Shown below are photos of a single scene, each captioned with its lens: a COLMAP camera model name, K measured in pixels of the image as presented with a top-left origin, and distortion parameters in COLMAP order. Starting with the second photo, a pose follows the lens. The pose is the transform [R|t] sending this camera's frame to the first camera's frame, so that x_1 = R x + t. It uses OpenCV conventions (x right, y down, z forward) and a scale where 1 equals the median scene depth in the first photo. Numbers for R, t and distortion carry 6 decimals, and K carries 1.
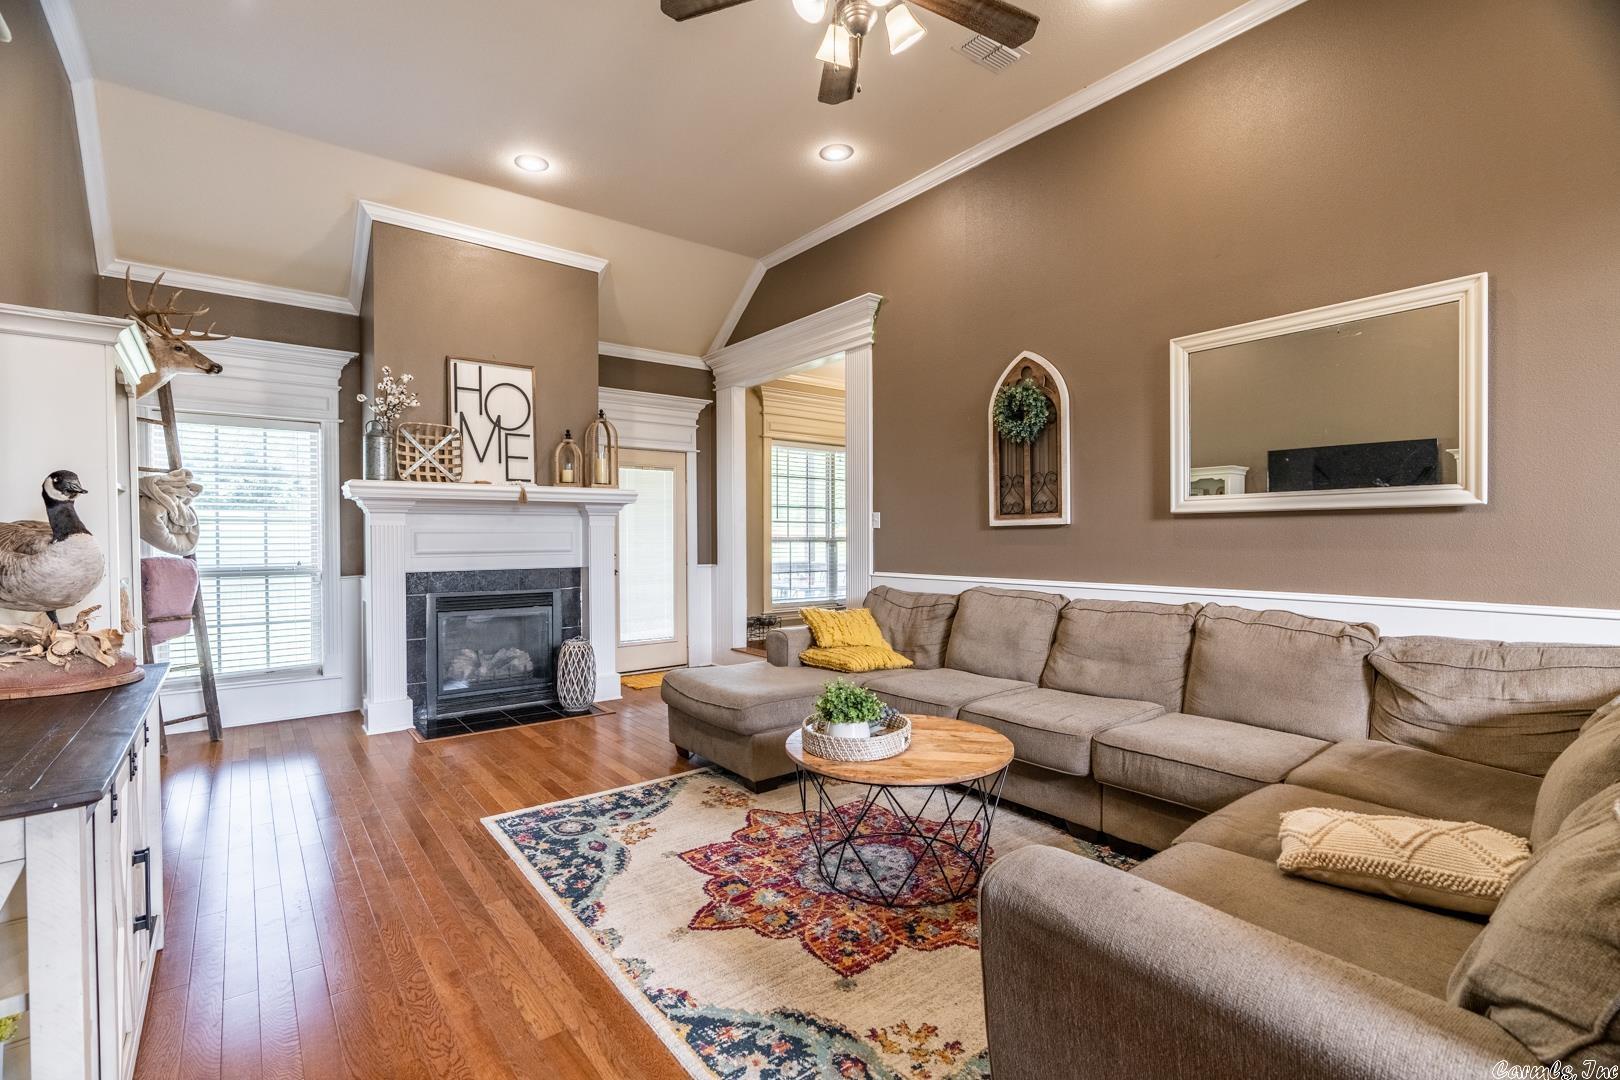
lens RADIAL K [[741.2, 0, 825.9], [0, 741.2, 544.3], [0, 0, 1]] dist [-0.004598, 0.000463]
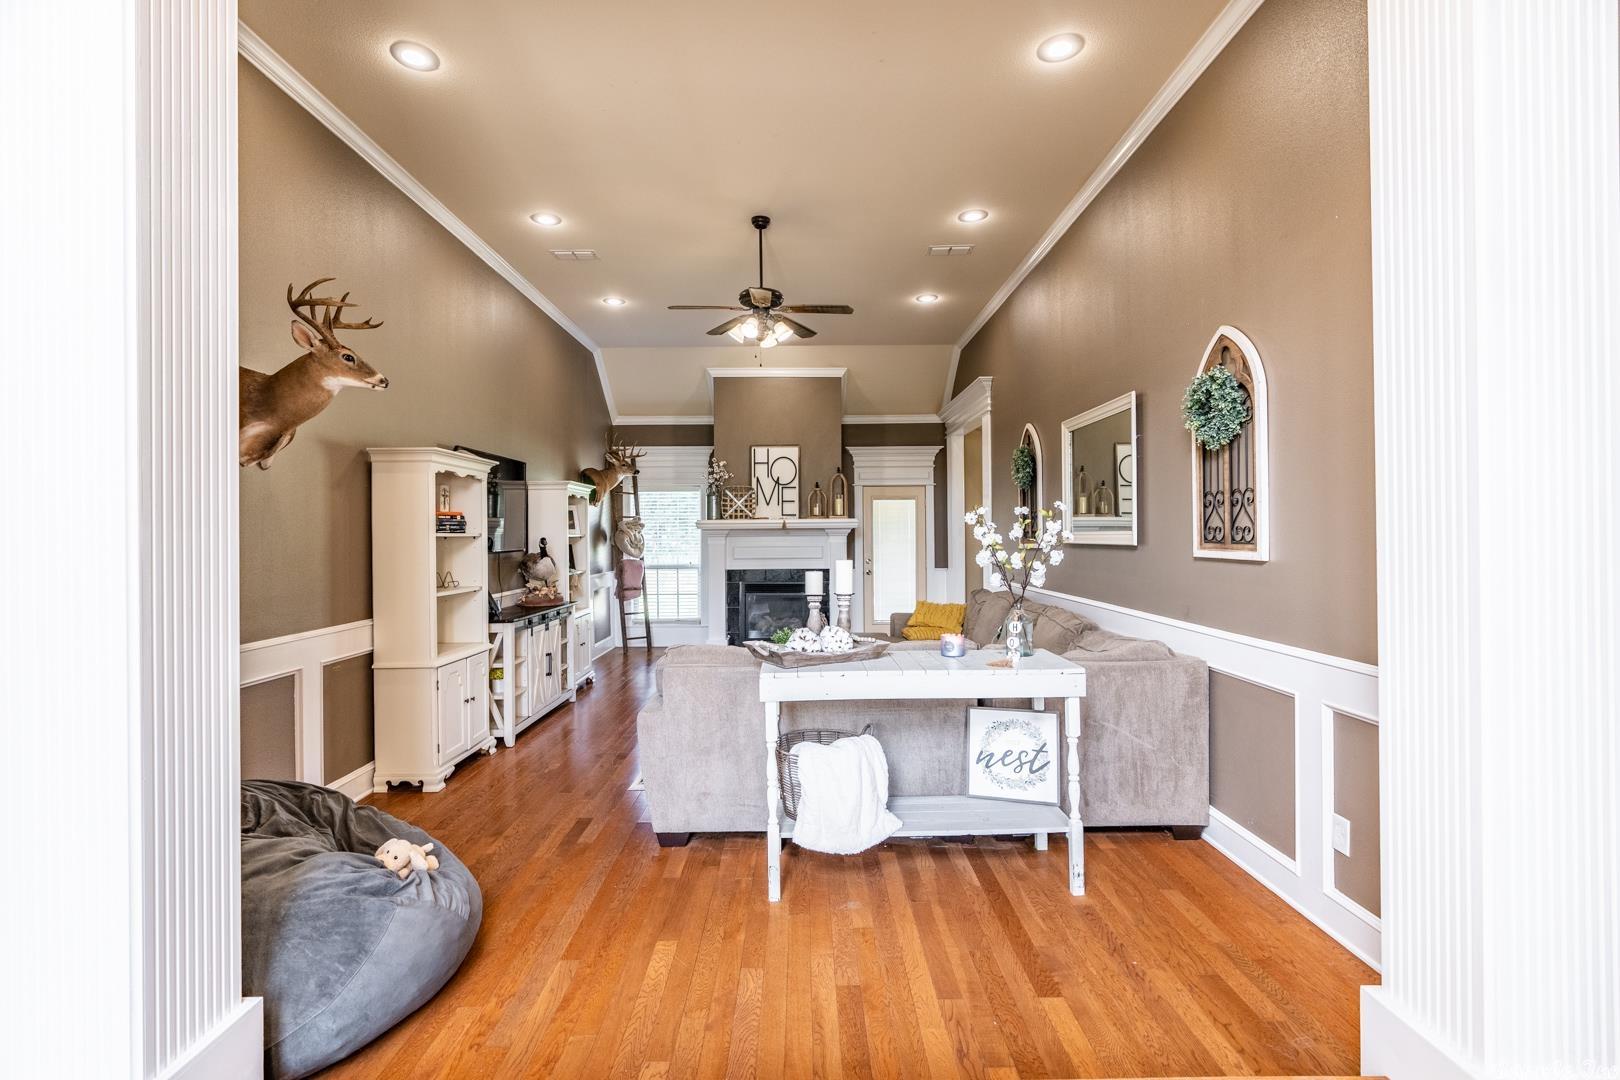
lens RADIAL K [[741.2, 0, 794.2], [0, 741.2, 534.5], [0, 0, 1]] dist [-0.004598, 0.000463]
pose [[0.788110, -0.002491, -0.615530, 0.632095], [-0.003061, 0.999964, -0.007966, -0.031408], [0.615527, 0.008162, 0.788073, -0.302461]]
